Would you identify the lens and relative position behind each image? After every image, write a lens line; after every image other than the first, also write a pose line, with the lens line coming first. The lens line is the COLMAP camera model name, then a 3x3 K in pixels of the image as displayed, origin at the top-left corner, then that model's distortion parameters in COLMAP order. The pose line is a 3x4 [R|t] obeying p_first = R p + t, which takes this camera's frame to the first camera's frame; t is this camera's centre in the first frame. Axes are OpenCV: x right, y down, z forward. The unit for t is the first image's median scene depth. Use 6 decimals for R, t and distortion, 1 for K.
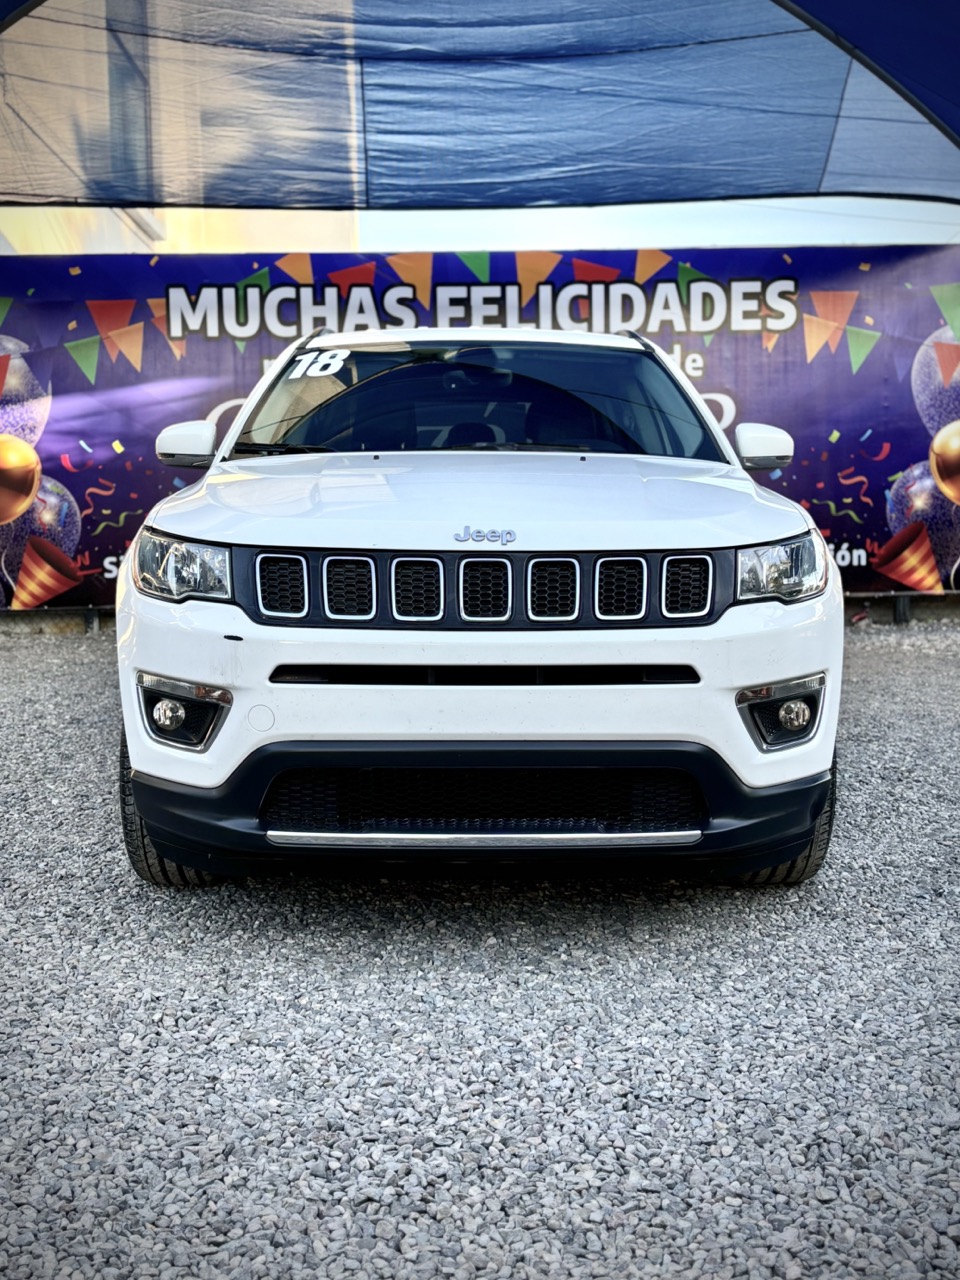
lens RADIAL K [[1335.2, 0, 480.0], [0, 1335.2, 640.0], [0, 0, 1]] dist [0.216807, -0.737154]
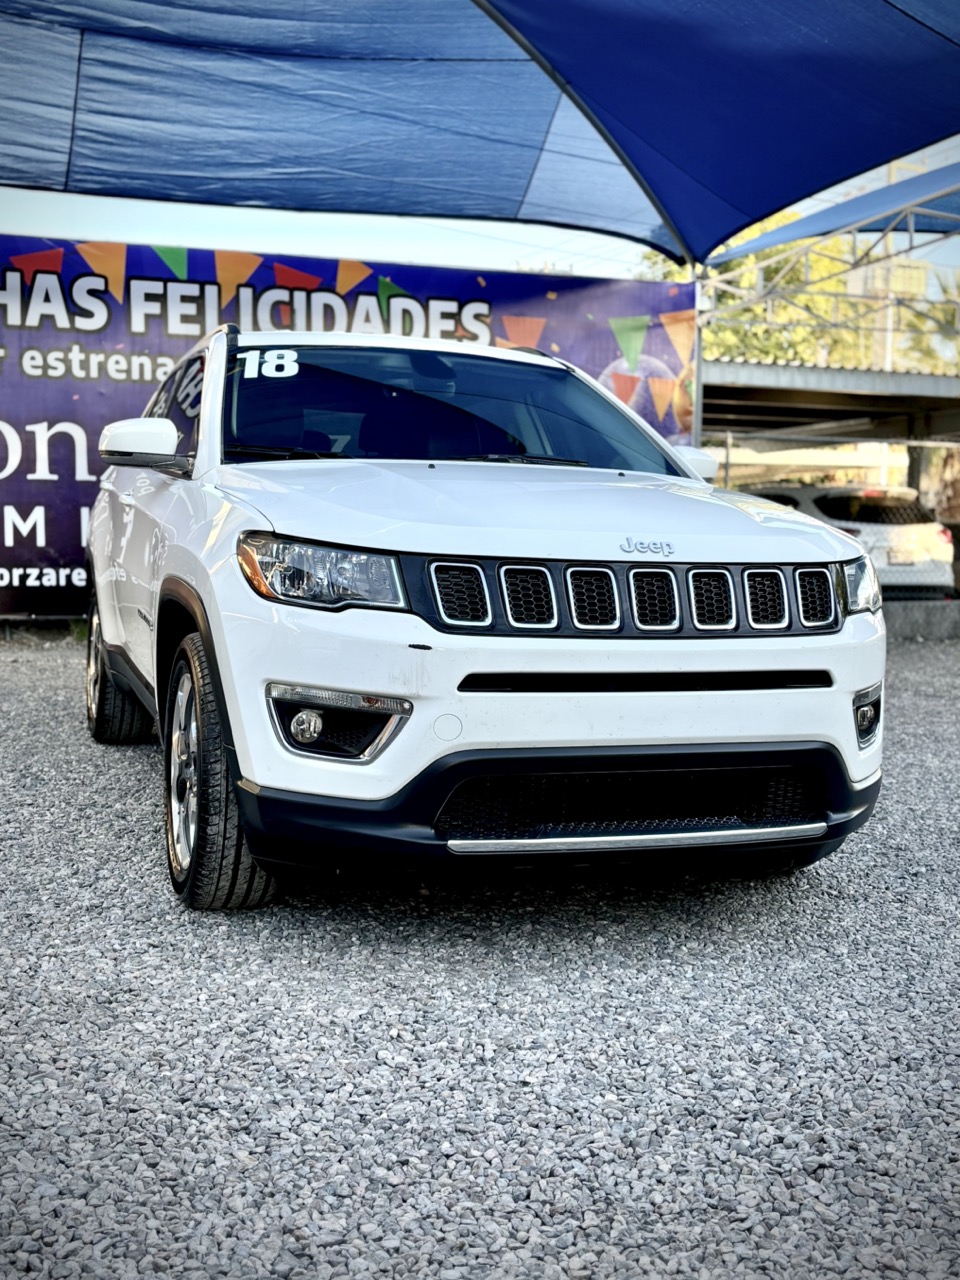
lens RADIAL K [[1373.0, 0, 461.2], [0, 1373.0, 678.0], [0, 0, 1]] dist [0.093355, -0.224092]
pose [[0.952108, -0.009742, 0.305607, -0.118475], [0.005035, 0.999856, 0.016189, 0.001329], [-0.305721, -0.013875, 0.952020, 0.007700]]
